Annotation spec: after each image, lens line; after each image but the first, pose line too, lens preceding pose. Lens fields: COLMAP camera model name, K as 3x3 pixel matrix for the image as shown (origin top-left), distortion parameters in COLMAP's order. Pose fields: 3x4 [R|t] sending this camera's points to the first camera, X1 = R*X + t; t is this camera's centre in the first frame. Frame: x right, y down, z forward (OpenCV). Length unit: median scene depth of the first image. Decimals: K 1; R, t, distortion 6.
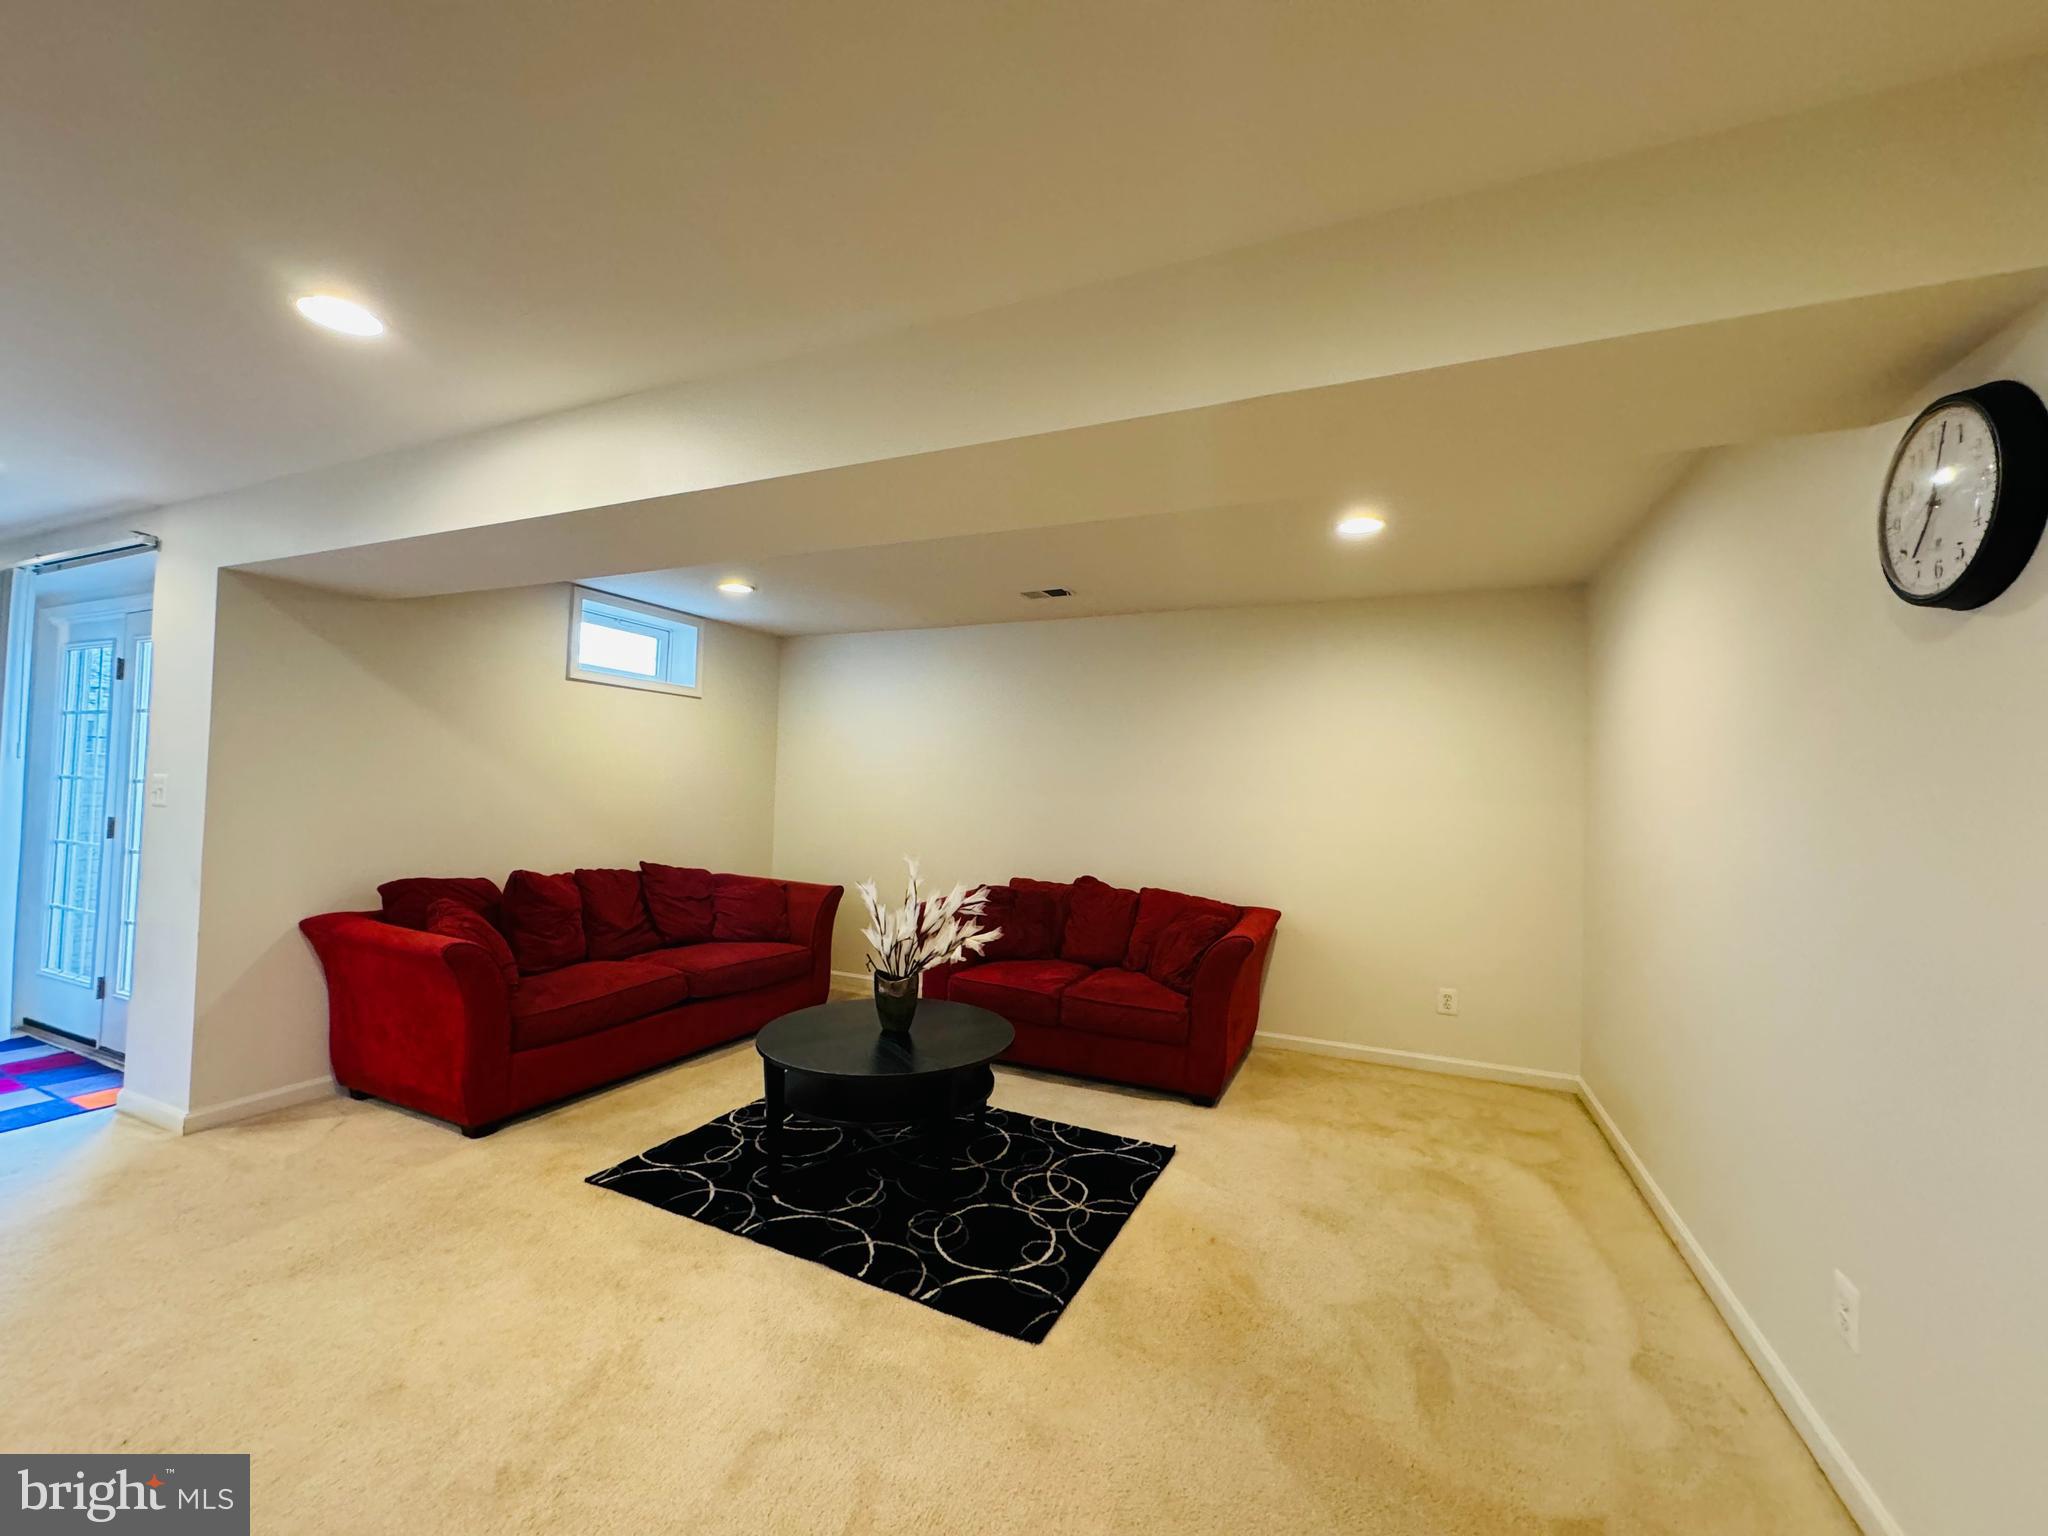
lens RADIAL K [[816.2, 0, 1024.0], [0, 816.2, 768.0], [0, 0, 1]] dist [0.000627, 0.000113]
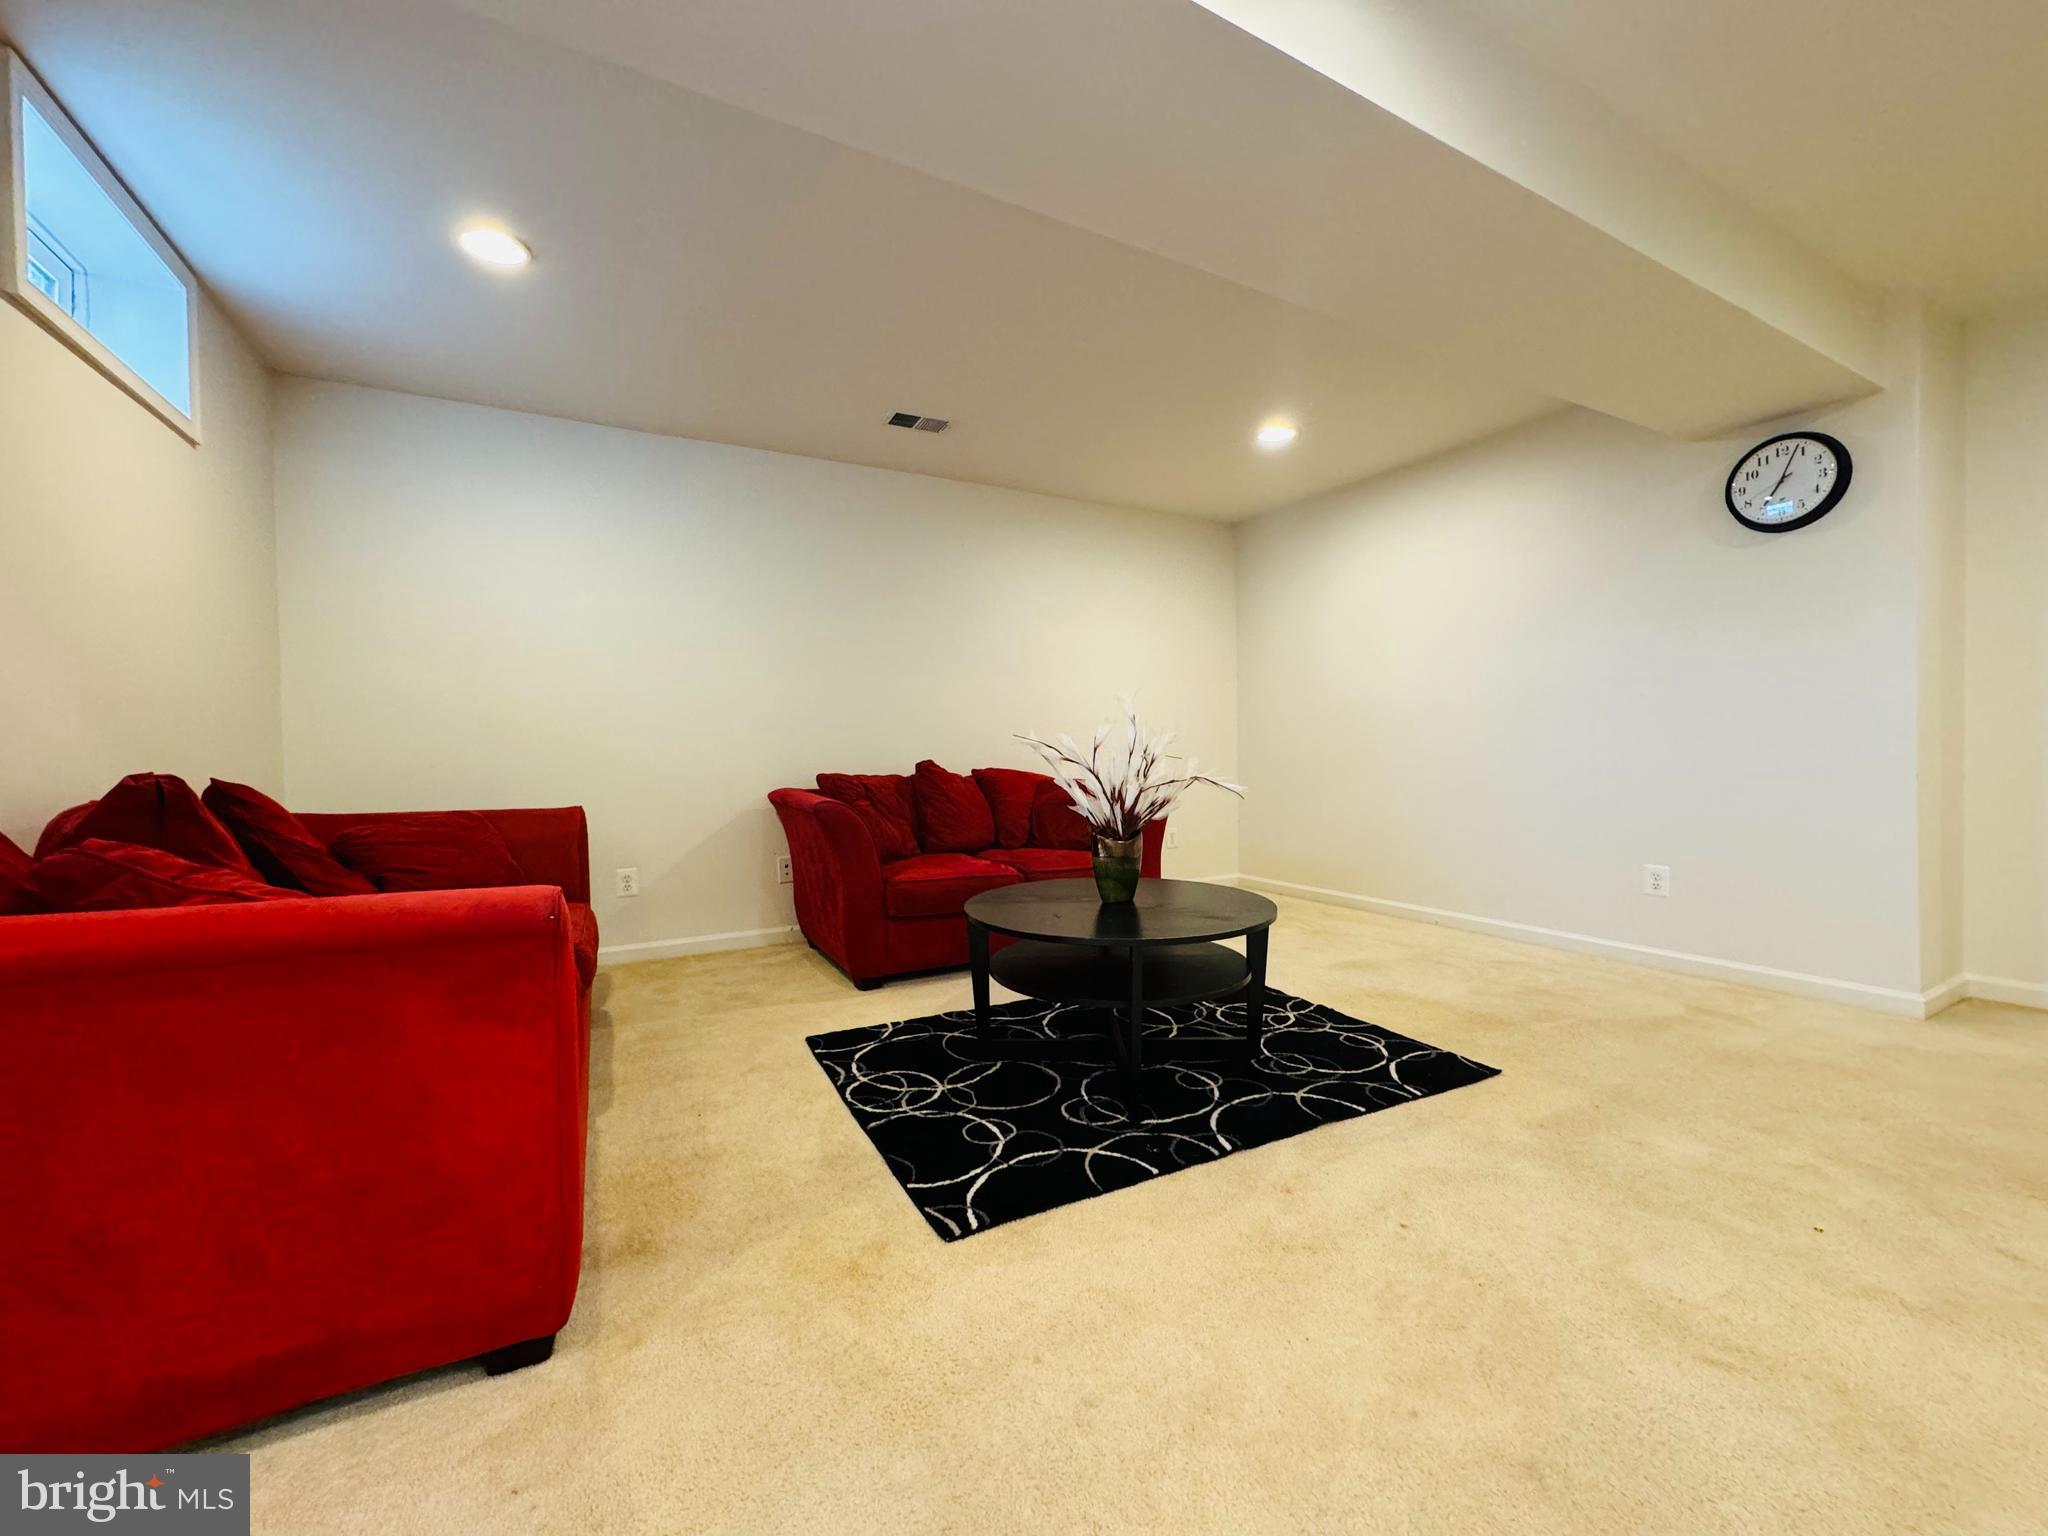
lens RADIAL K [[816.2, 0, 1024.0], [0, 816.2, 768.0], [0, 0, 1]] dist [0.000627, 0.000113]
pose [[0.599163, -0.054991, 0.798736, -0.907340], [0.010749, 0.998101, 0.060653, 0.140836], [-0.800555, -0.027755, 0.598617, 0.608947]]
